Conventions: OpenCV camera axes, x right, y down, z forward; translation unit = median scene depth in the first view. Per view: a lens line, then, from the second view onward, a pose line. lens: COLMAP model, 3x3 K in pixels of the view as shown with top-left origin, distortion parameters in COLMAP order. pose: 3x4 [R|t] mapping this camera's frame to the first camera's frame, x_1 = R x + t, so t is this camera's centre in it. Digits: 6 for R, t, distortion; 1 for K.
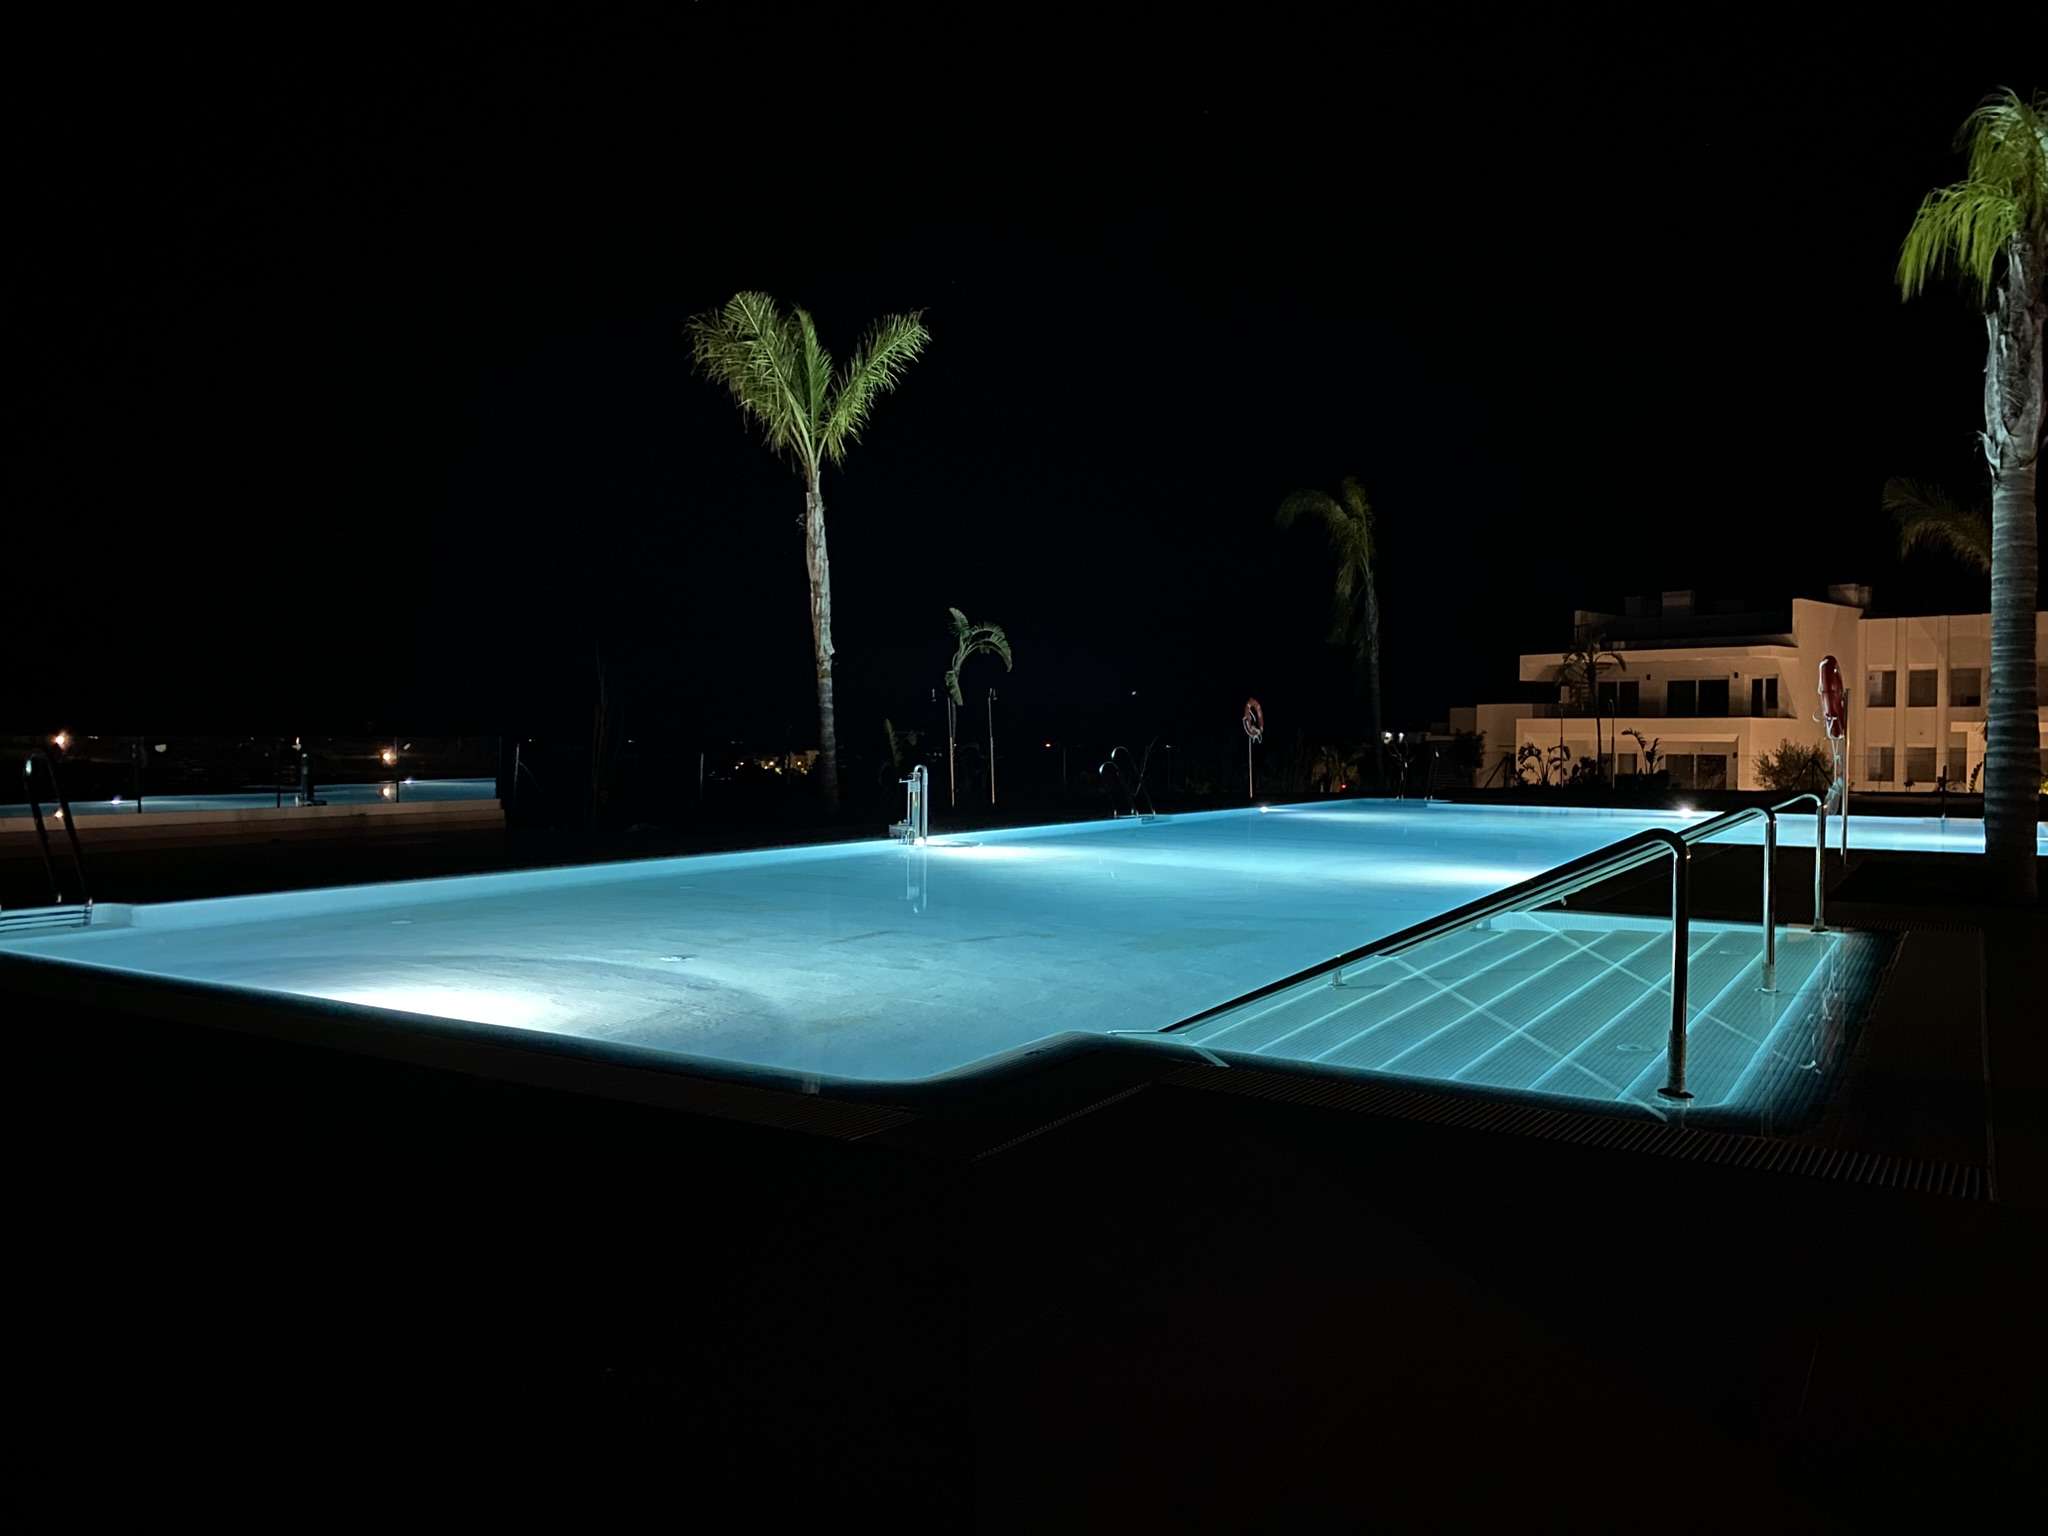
lens RADIAL K [[1541.2, 0, 1005.1], [0, 1541.2, 776.7], [0, 0, 1]] dist [0.051832, -0.069346]
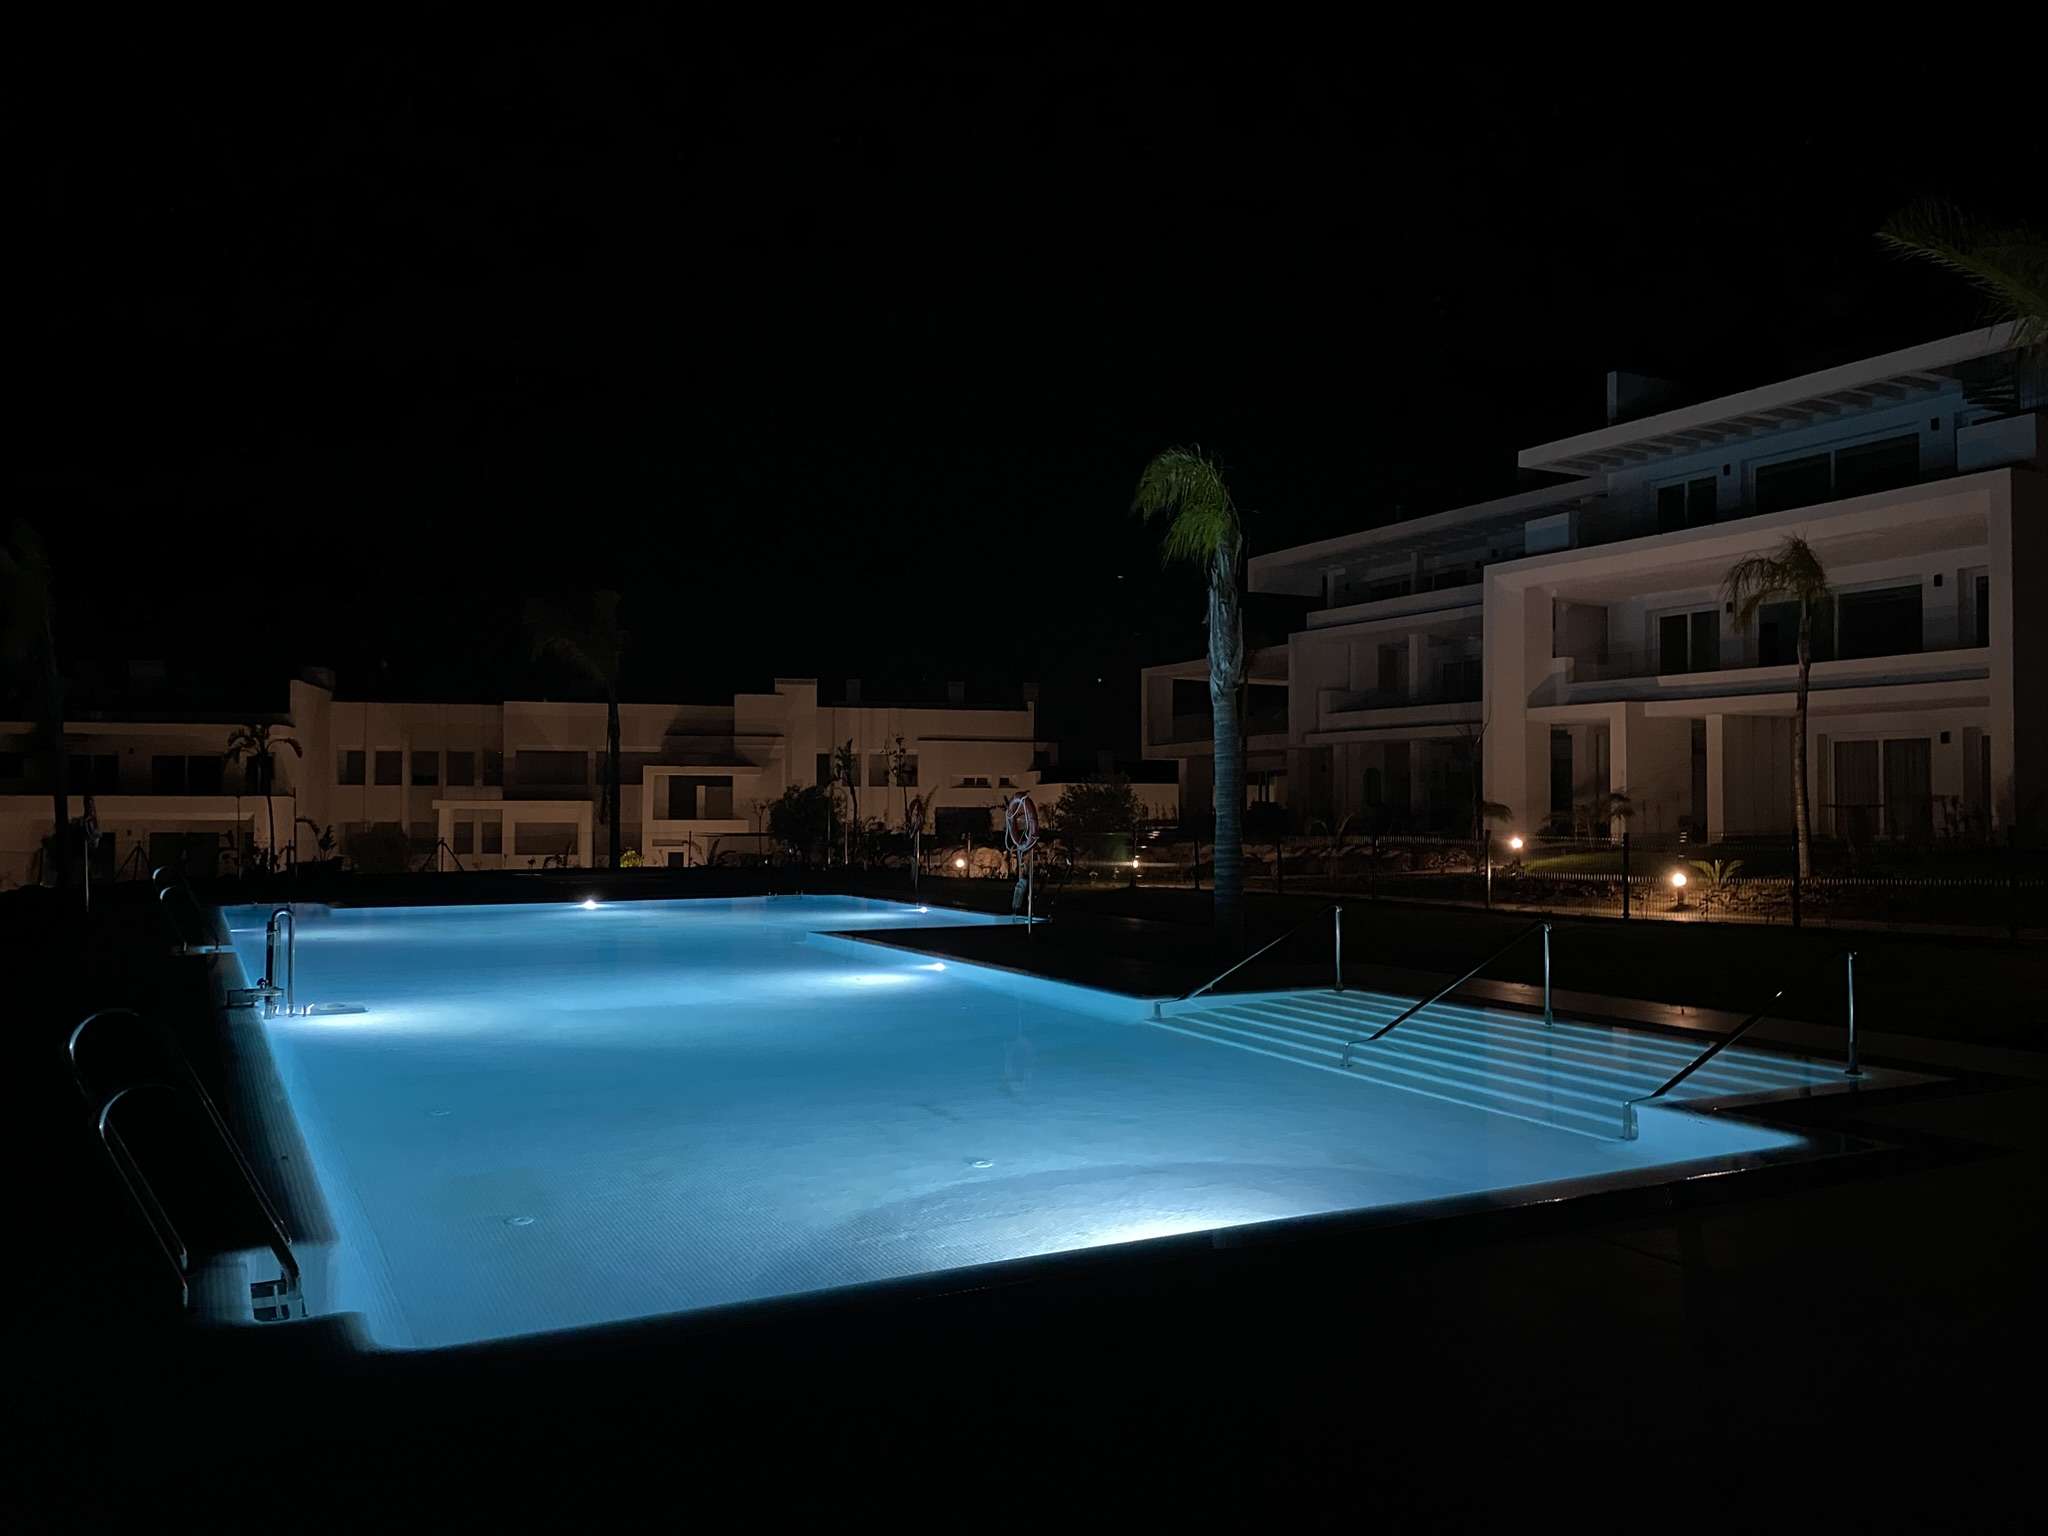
lens RADIAL K [[1541.2, 0, 1025.4], [0, 1541.2, 769.8], [0, 0, 1]] dist [0.051832, -0.069346]
pose [[0.497427, 0.015877, 0.867360, -0.379576], [0.022332, 0.999267, -0.031100, -0.031568], [-0.867218, 0.034840, 0.496708, 0.180933]]
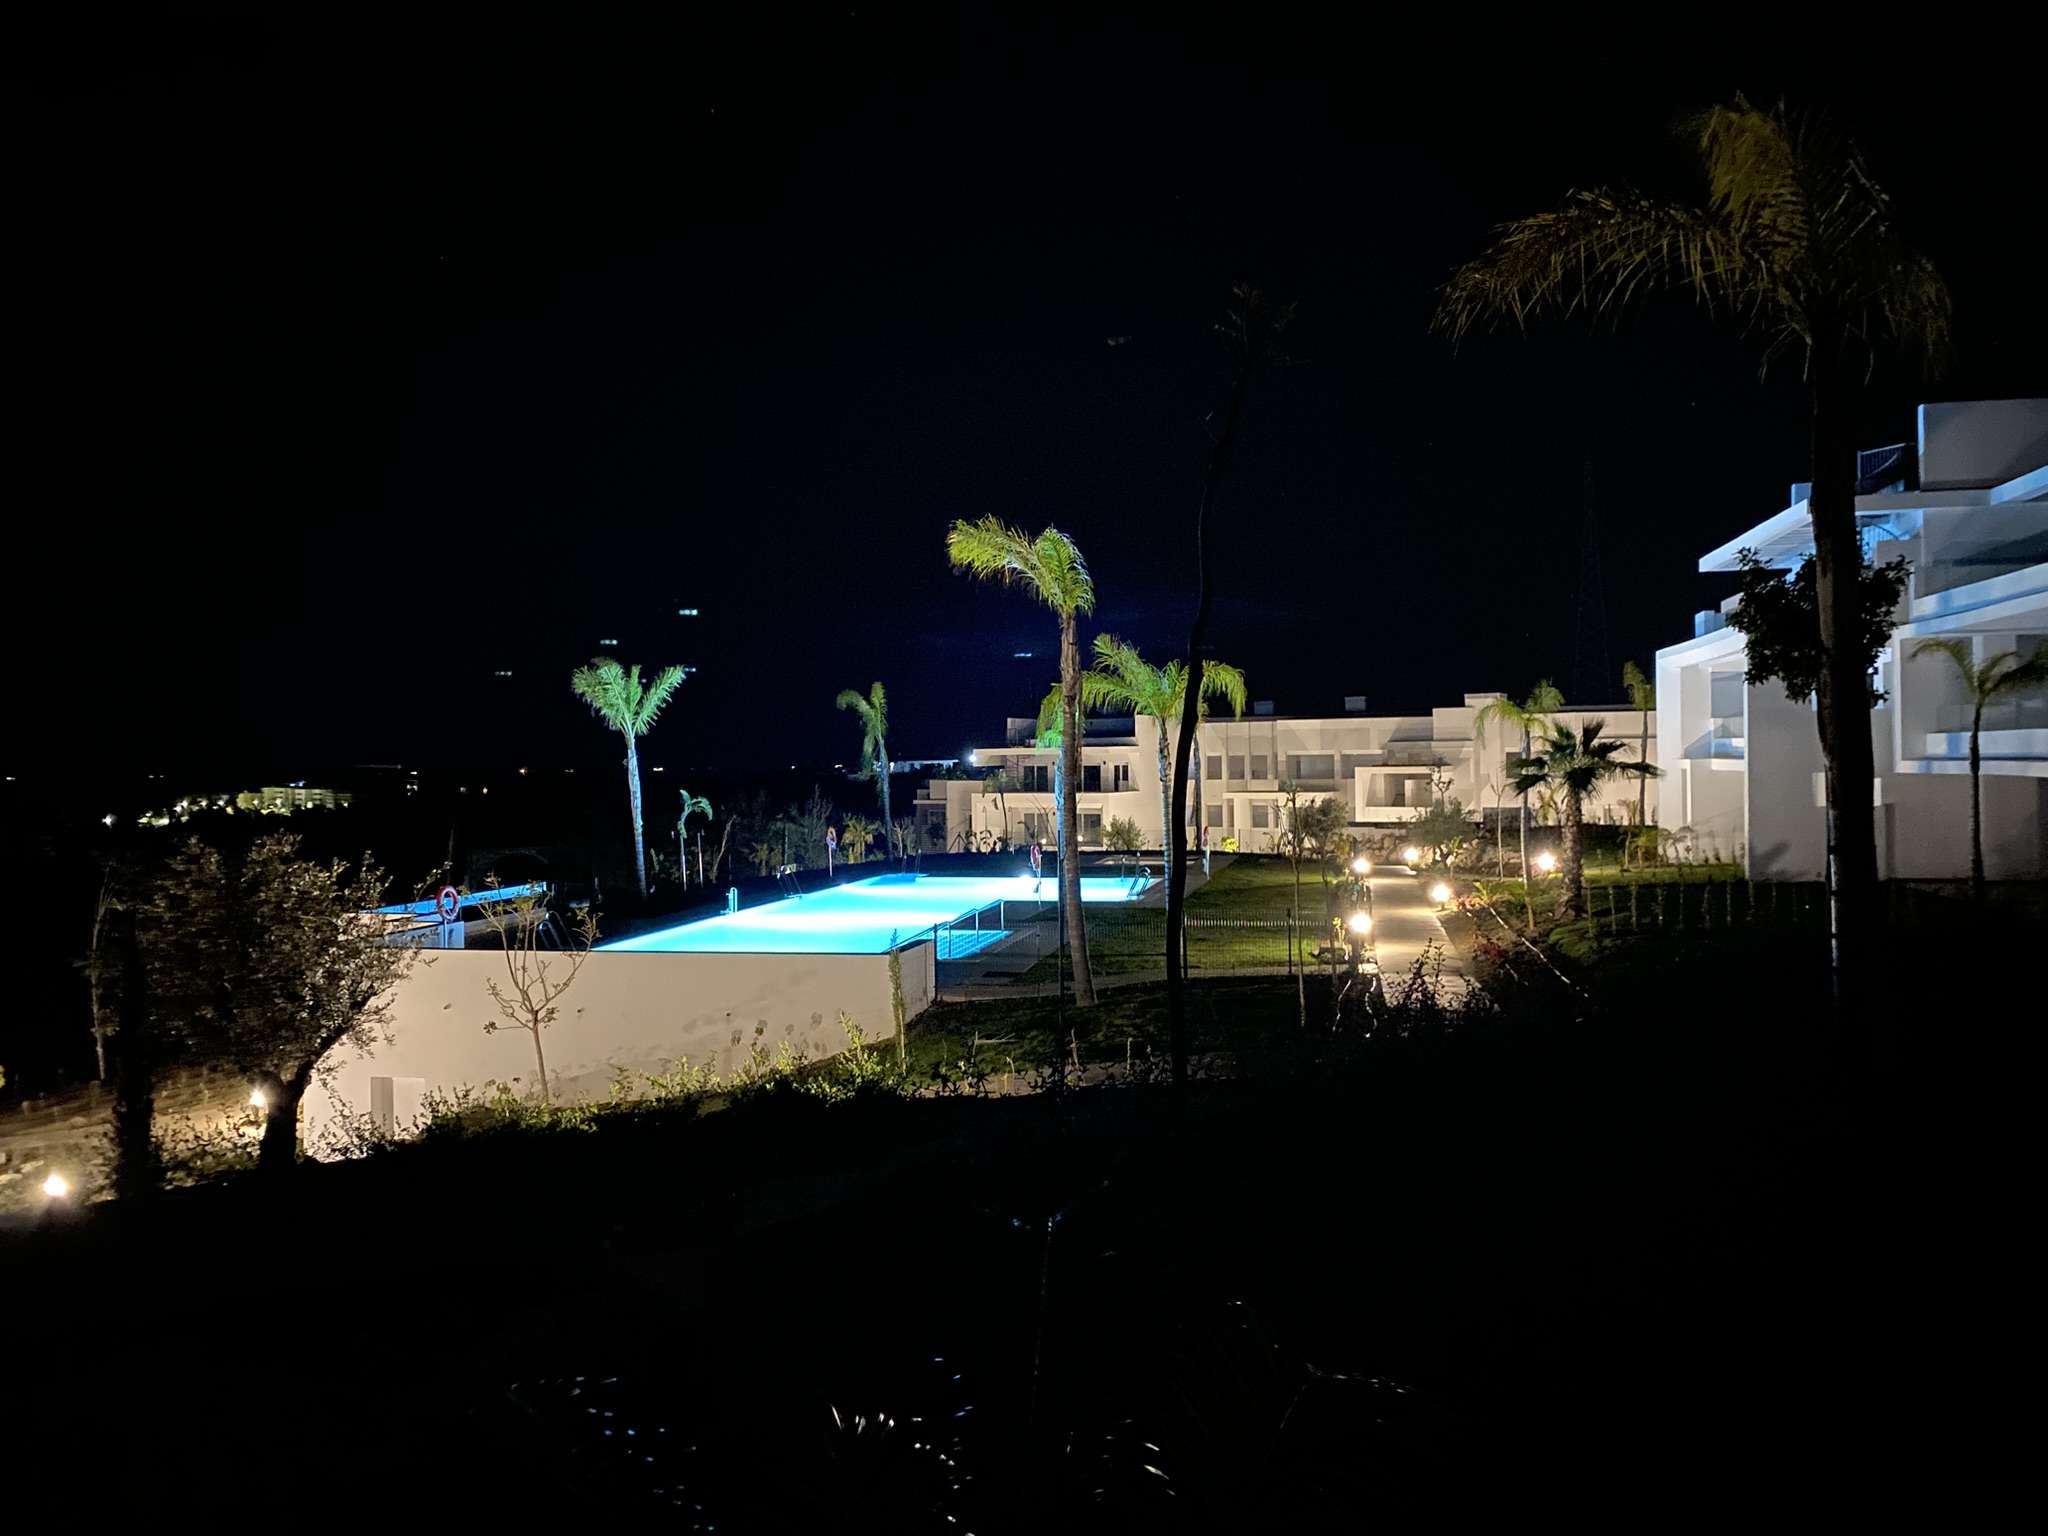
lens RADIAL K [[1541.2, 0, 1025.0], [0, 1541.2, 747.8], [0, 0, 1]] dist [0.051832, -0.069346]
pose [[0.943155, -0.018373, 0.331845, -0.316137], [0.028892, 0.999223, -0.026794, -0.112485], [-0.331095, 0.034859, 0.942953, -1.164913]]
